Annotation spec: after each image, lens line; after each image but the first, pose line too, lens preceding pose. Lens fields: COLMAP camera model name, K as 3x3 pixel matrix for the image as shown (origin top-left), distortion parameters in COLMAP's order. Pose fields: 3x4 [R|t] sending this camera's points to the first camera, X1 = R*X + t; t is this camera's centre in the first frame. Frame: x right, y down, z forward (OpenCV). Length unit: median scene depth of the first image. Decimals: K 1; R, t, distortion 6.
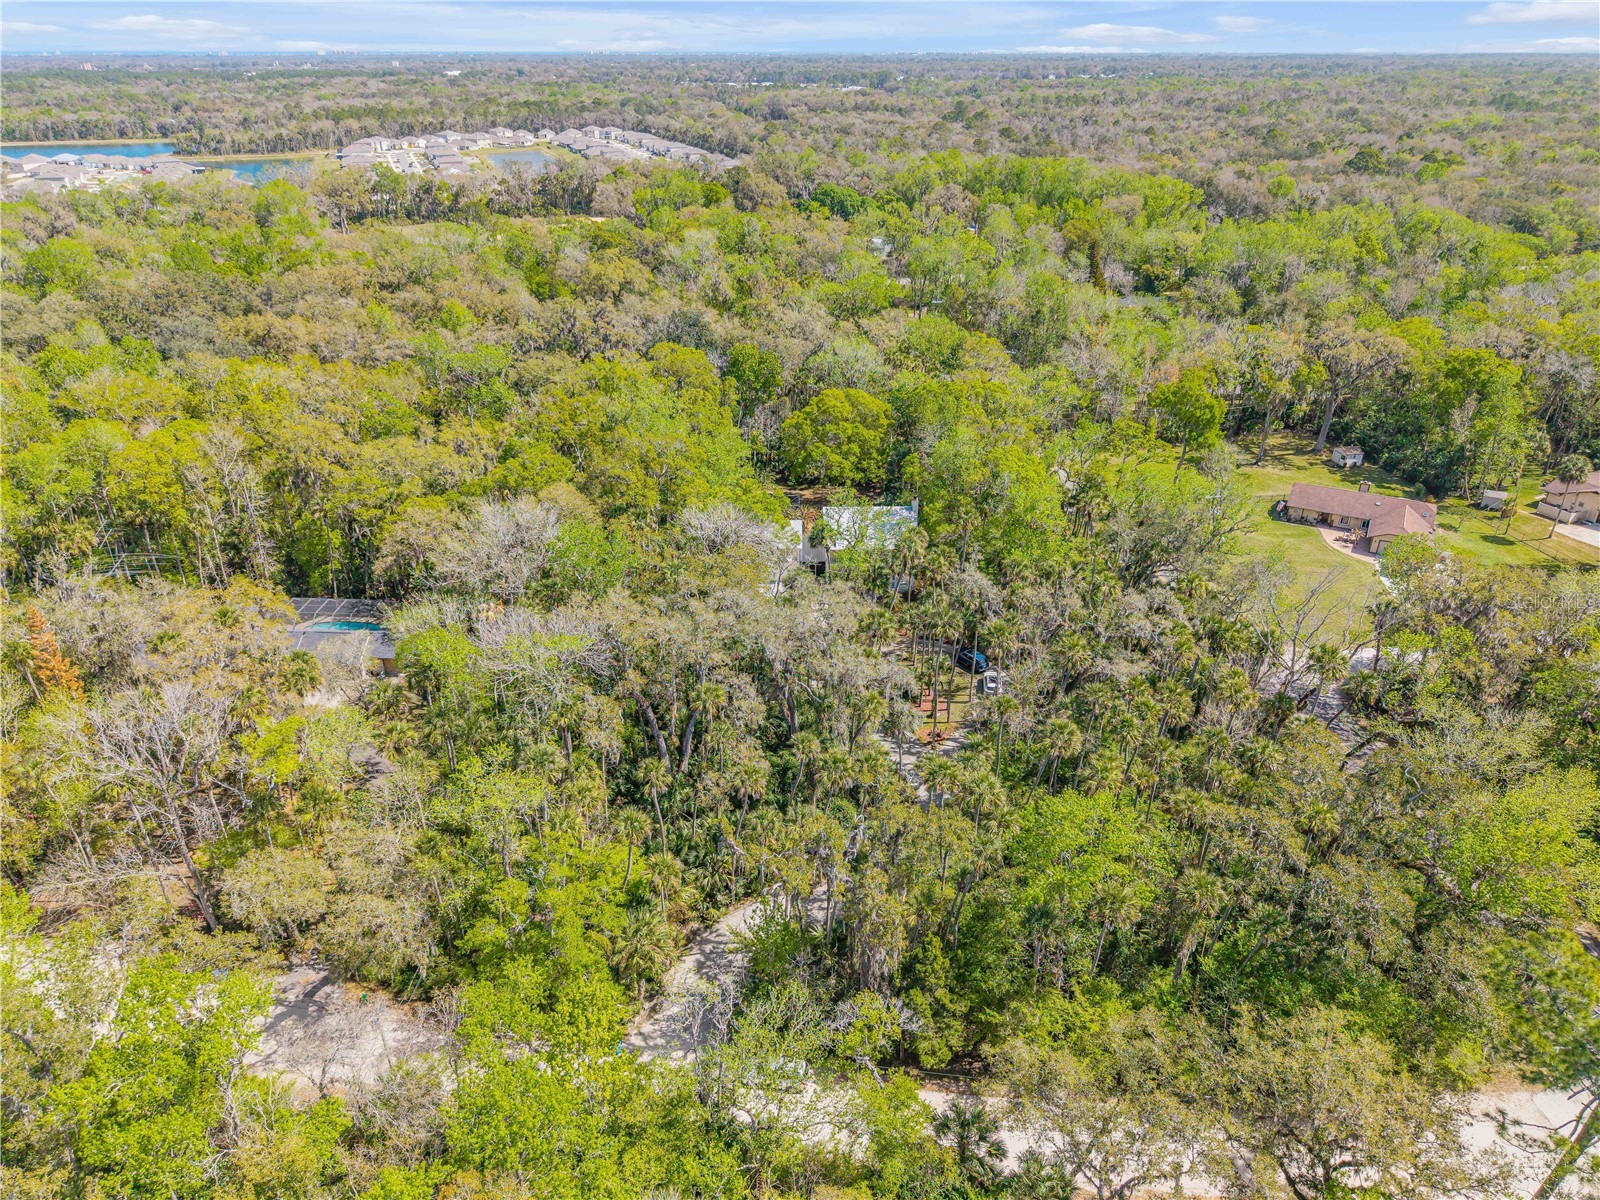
lens RADIAL K [[1097.6, 0, 809.6], [0, 1097.6, 598.7], [0, 0, 1]] dist [0.003325, -0.003009]
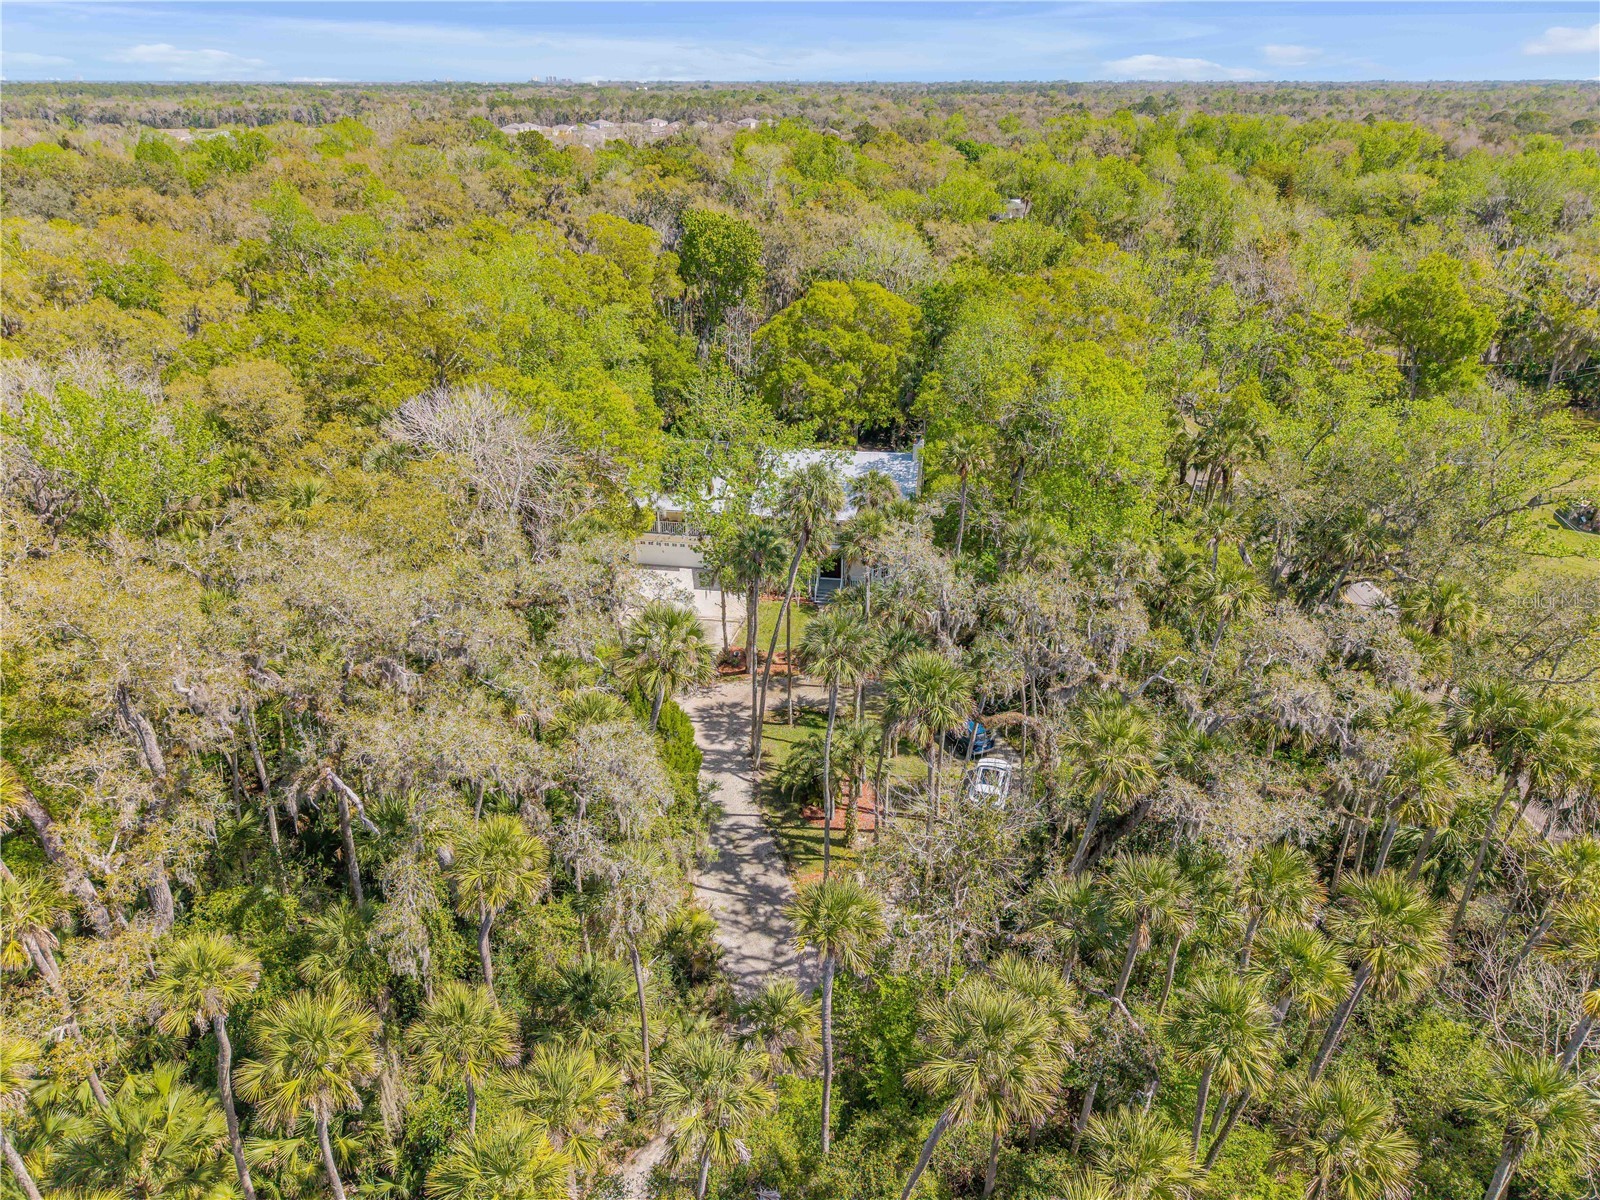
lens RADIAL K [[1097.6, 0, 800.4], [0, 1097.6, 606.0], [0, 0, 1]] dist [0.003325, -0.003009]
pose [[0.985879, 0.071952, -0.151215, 0.102413], [-0.074416, 0.997170, -0.010692, 0.005885], [0.150018, 0.021794, 0.988443, 0.330945]]
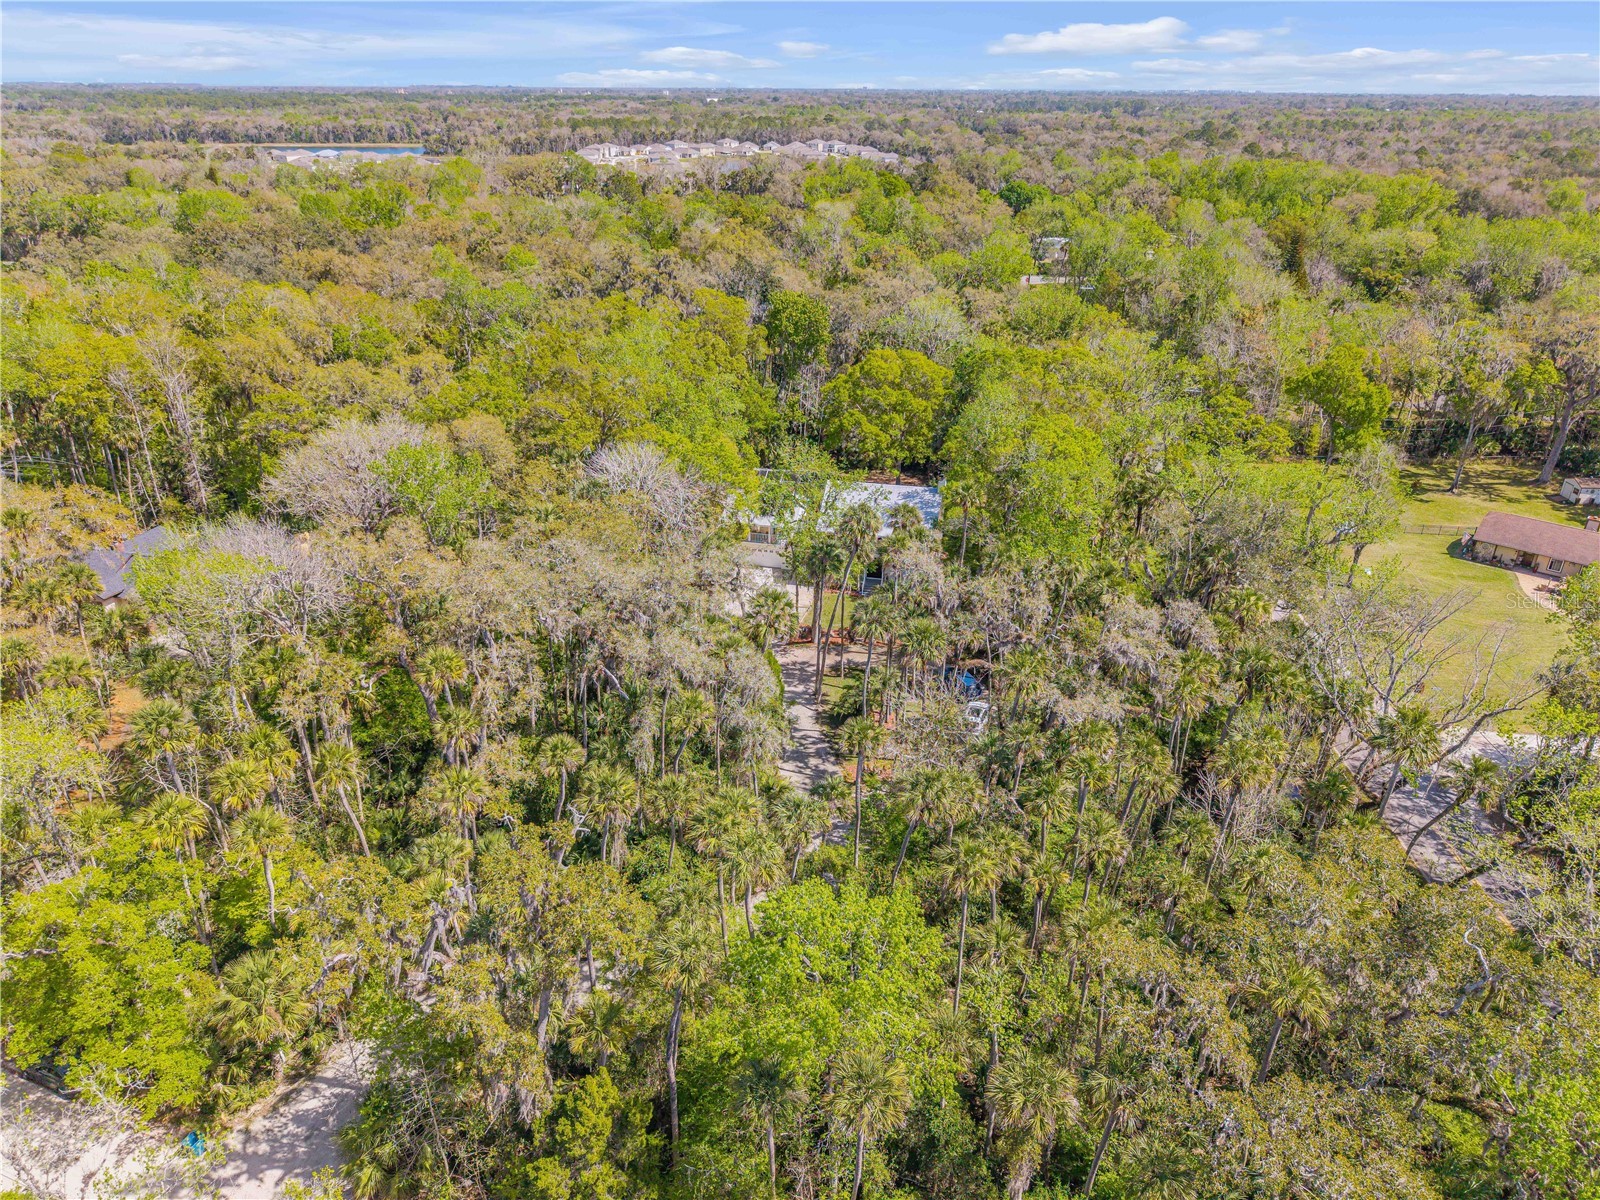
lens RADIAL K [[1097.6, 0, 799.5], [0, 1097.6, 601.4], [0, 0, 1]] dist [0.003325, -0.003009]
pose [[0.974818, 0.101155, -0.198739, 0.128788], [-0.106126, 0.994247, -0.014494, 0.015306], [0.196129, 0.035220, 0.979945, 0.164486]]
